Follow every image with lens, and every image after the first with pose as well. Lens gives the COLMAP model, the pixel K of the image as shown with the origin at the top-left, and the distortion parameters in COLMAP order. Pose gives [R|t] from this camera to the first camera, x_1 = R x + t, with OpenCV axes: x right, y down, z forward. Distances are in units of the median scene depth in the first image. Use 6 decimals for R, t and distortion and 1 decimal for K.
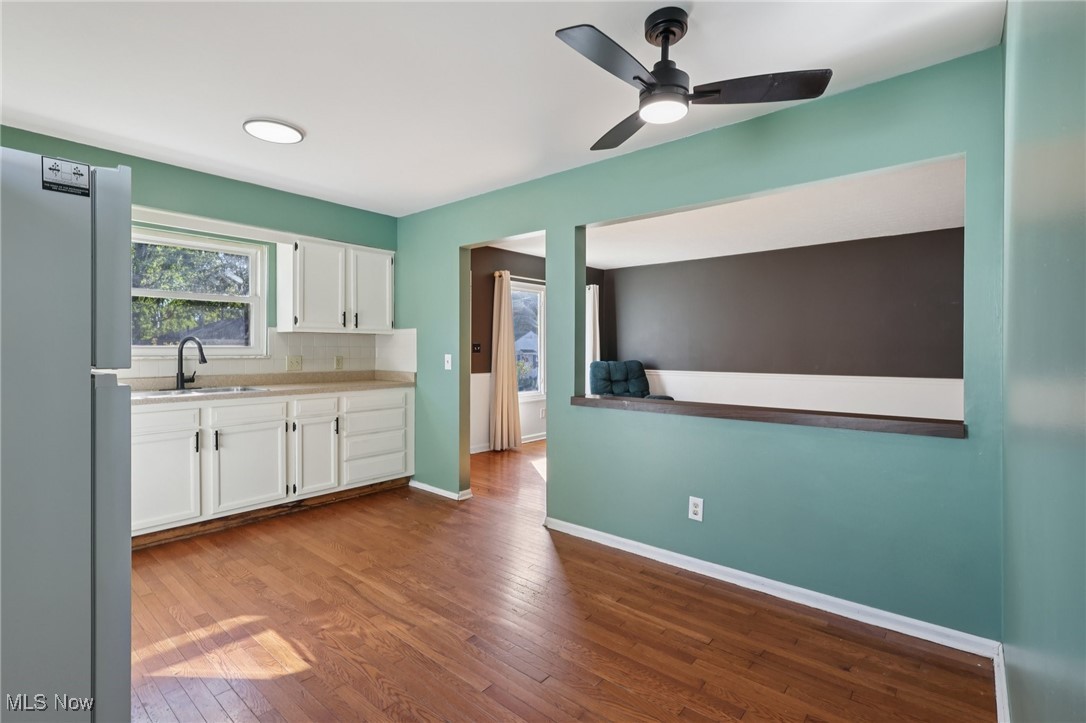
lens RADIAL K [[508.1, 0, 544.2], [0, 508.1, 346.9], [0, 0, 1]] dist [-0.002419, 0.000764]
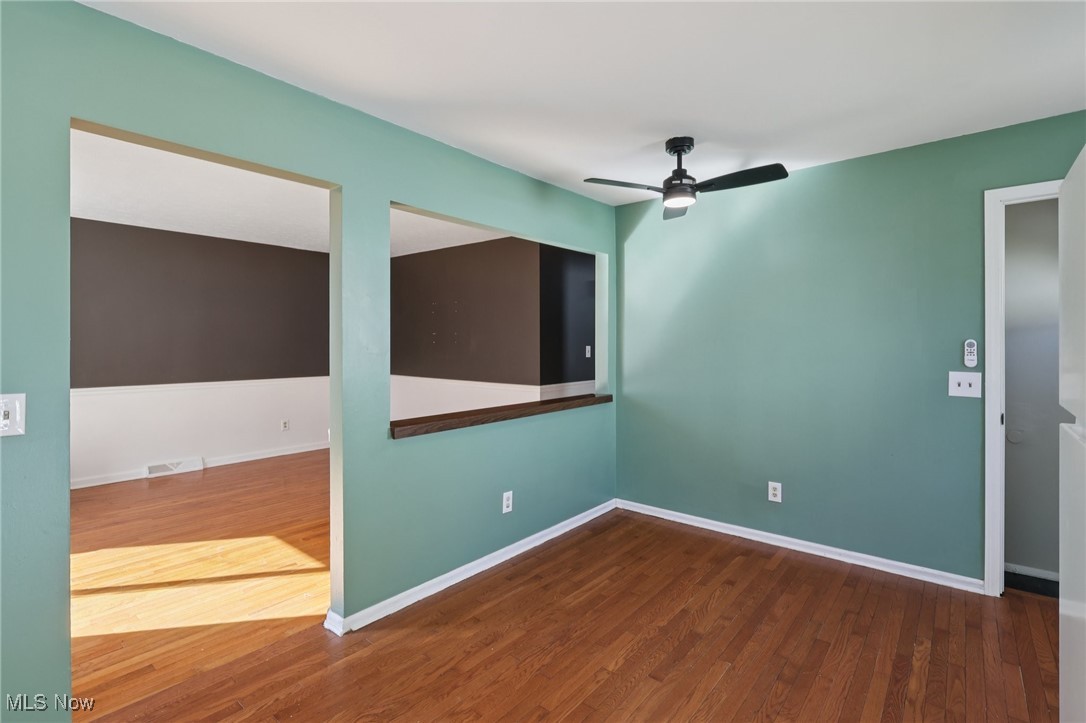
lens RADIAL K [[508.1, 0, 544.2], [0, 508.1, 346.9], [0, 0, 1]] dist [-0.002419, 0.000764]
pose [[-0.001745, -0.008141, 0.999965, -0.631460], [0.001334, 0.999966, 0.008144, -0.025360], [-0.999998, 0.001349, -0.001734, 0.709103]]
